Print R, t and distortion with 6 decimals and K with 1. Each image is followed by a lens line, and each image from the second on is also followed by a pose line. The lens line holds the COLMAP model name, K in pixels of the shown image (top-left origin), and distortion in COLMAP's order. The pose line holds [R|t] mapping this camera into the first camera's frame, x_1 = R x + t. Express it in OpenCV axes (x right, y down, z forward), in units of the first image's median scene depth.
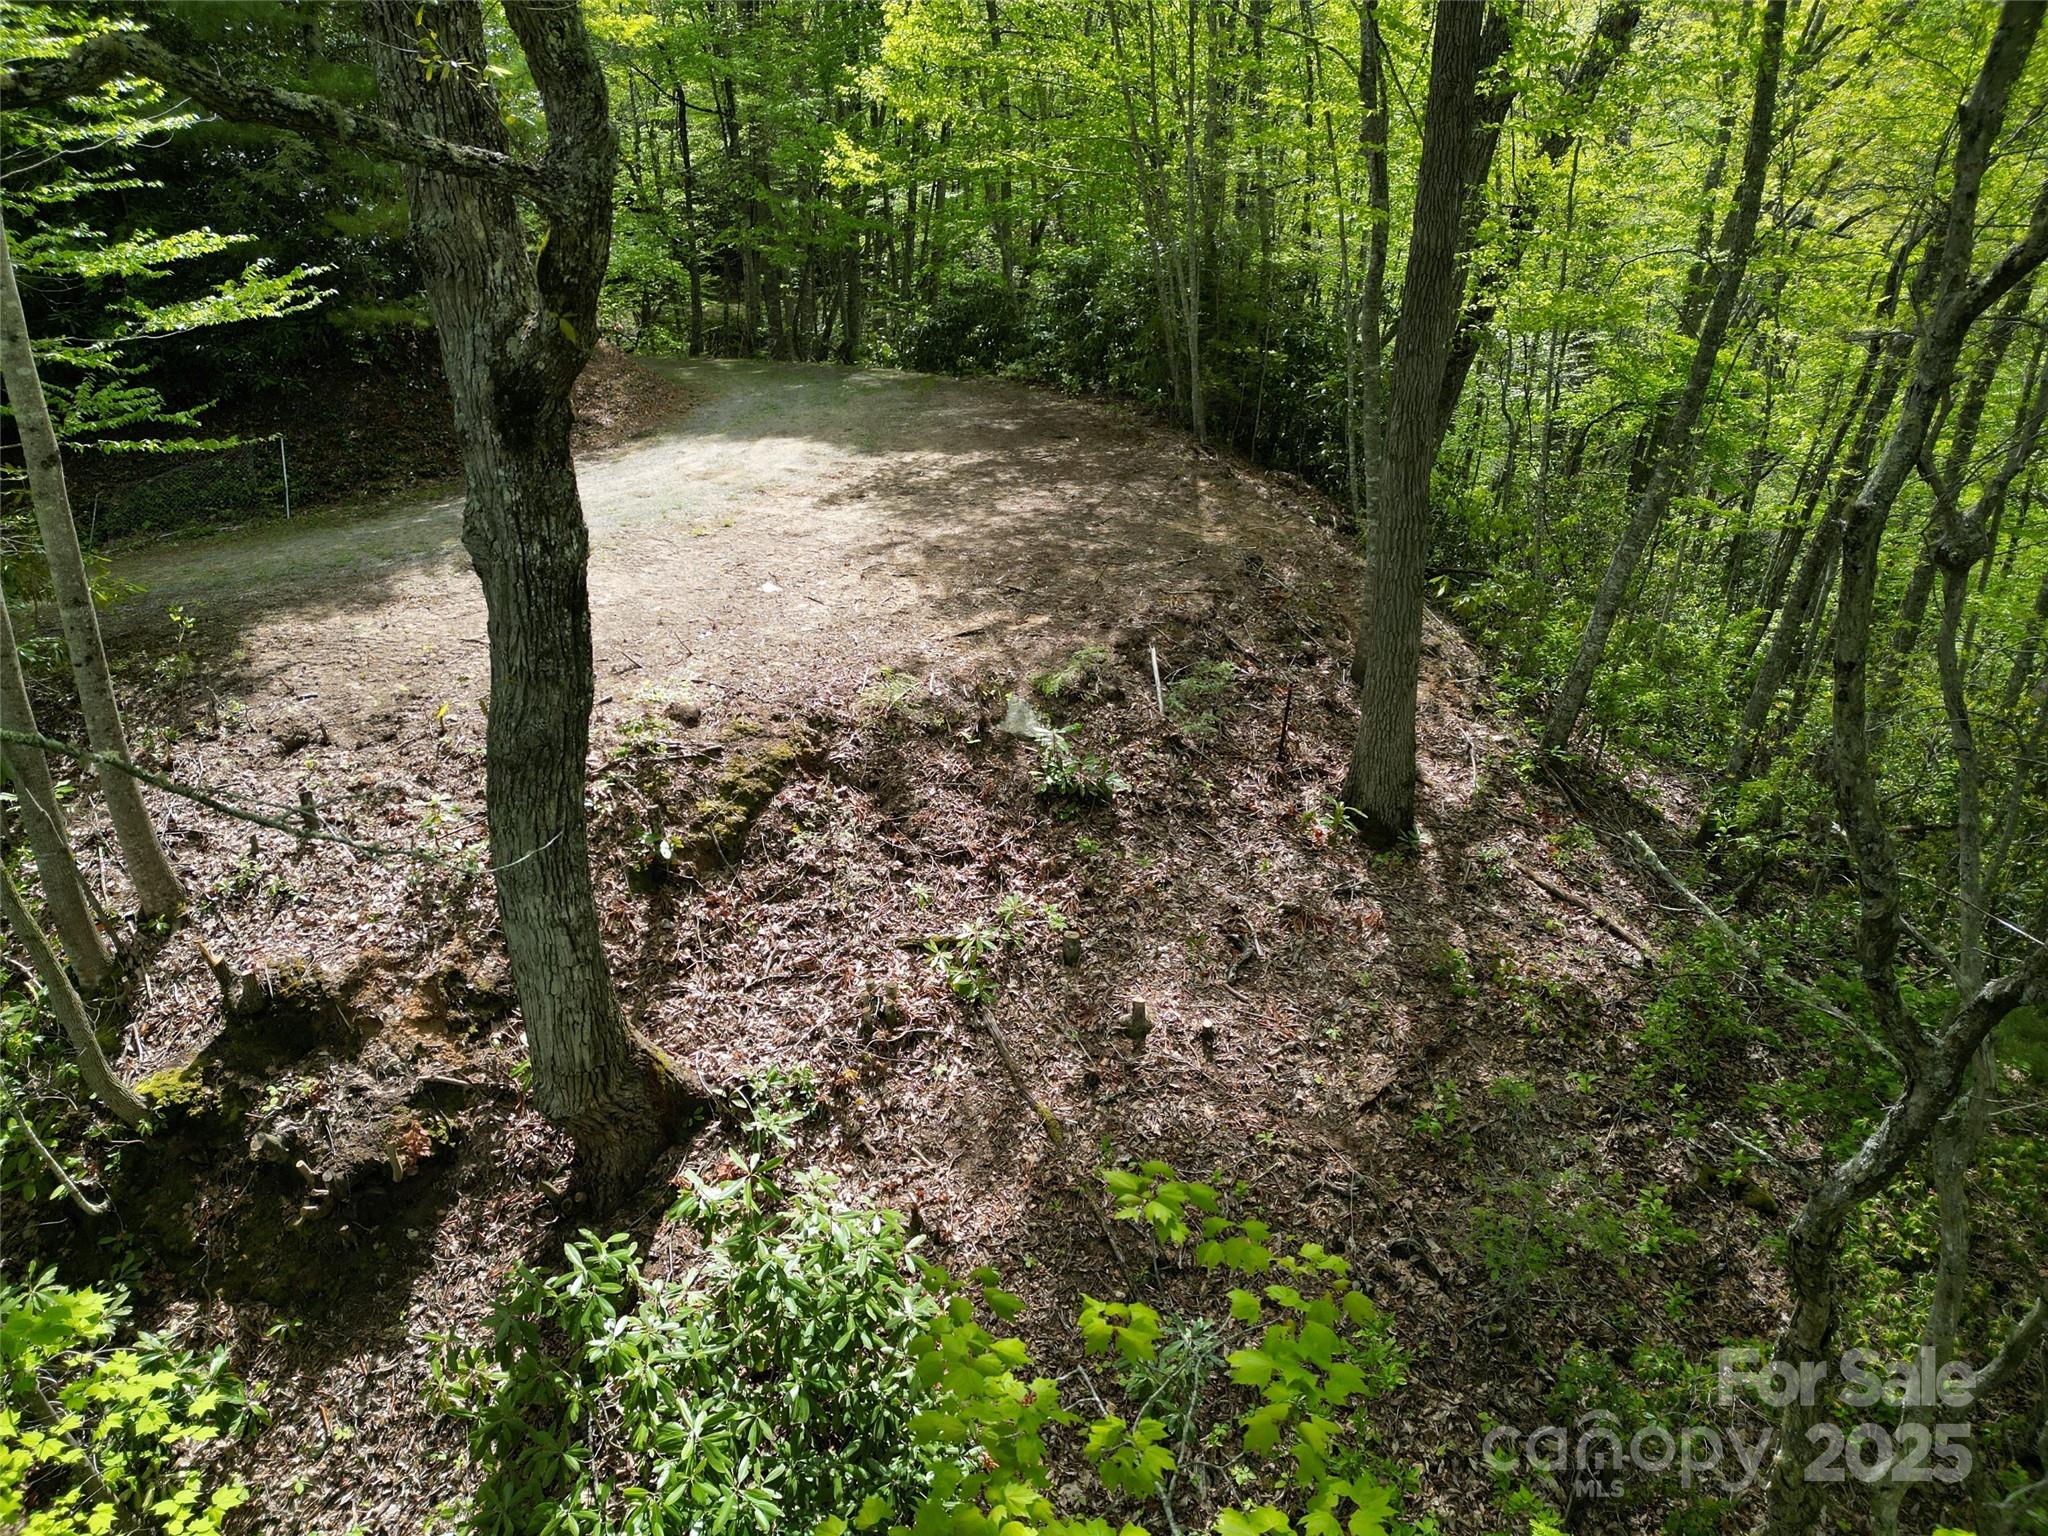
lens RADIAL K [[1246.5, 0, 984.2], [0, 1246.5, 769.1], [0, 0, 1]] dist [0.034096, -0.053085]
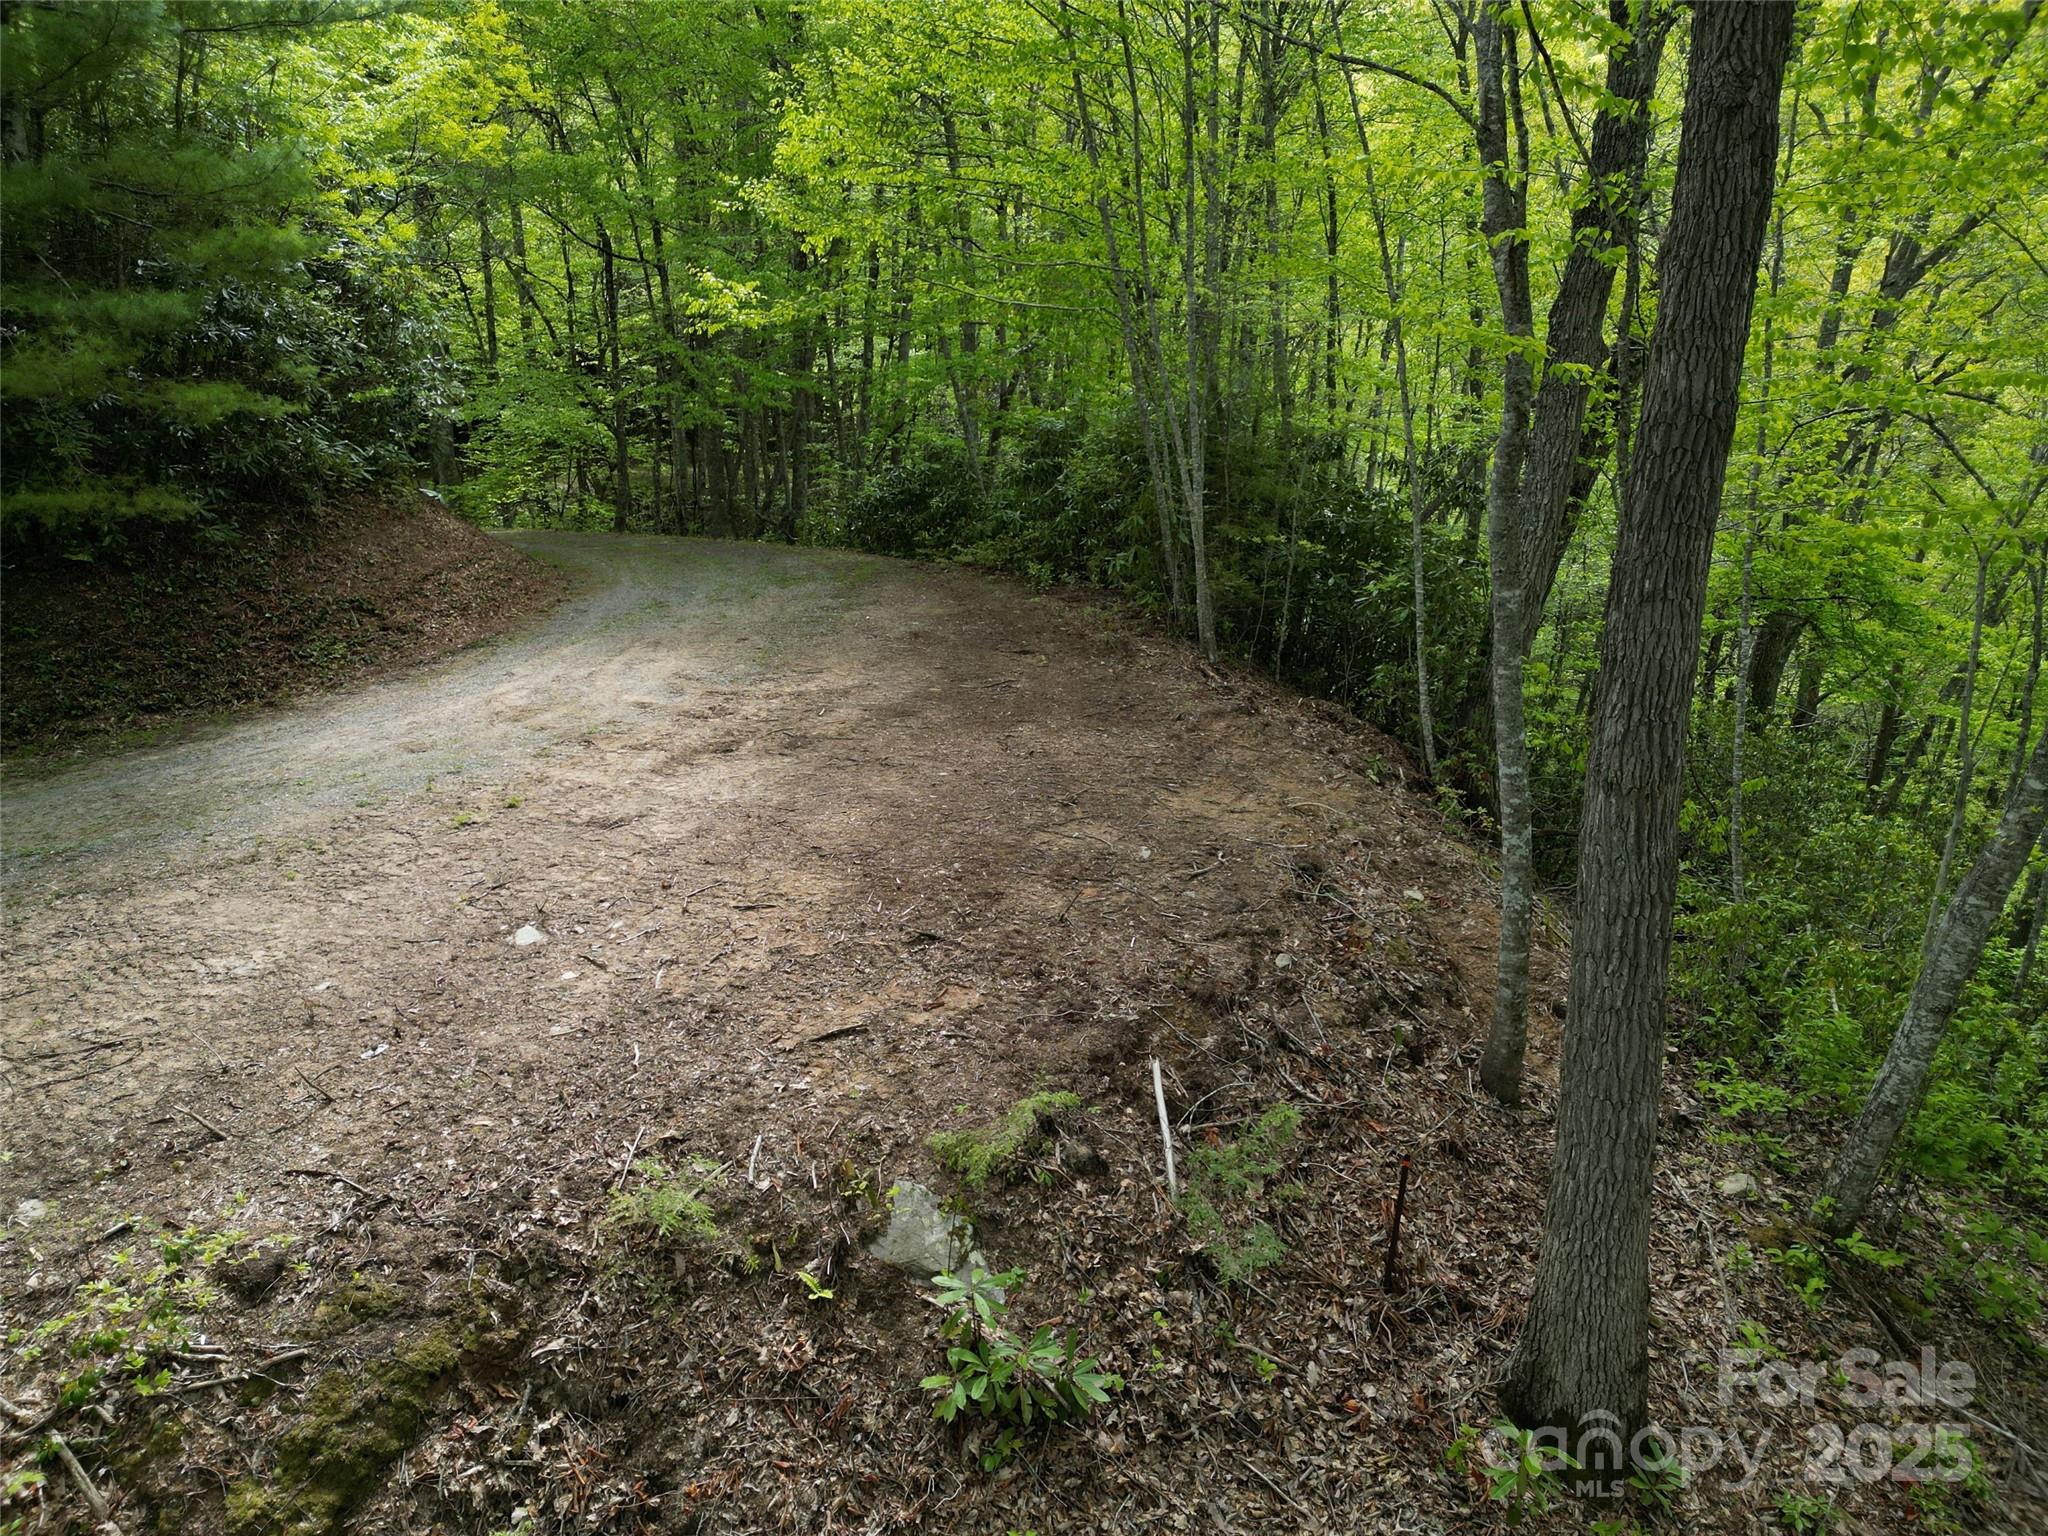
lens RADIAL K [[1246.5, 0, 984.2], [0, 1246.5, 769.1], [0, 0, 1]] dist [0.034096, -0.053085]
pose [[0.999986, -0.003651, 0.003838, 0.056241], [0.004073, 0.993174, -0.116570, -0.172465], [-0.003387, 0.116584, 0.993175, 0.424765]]
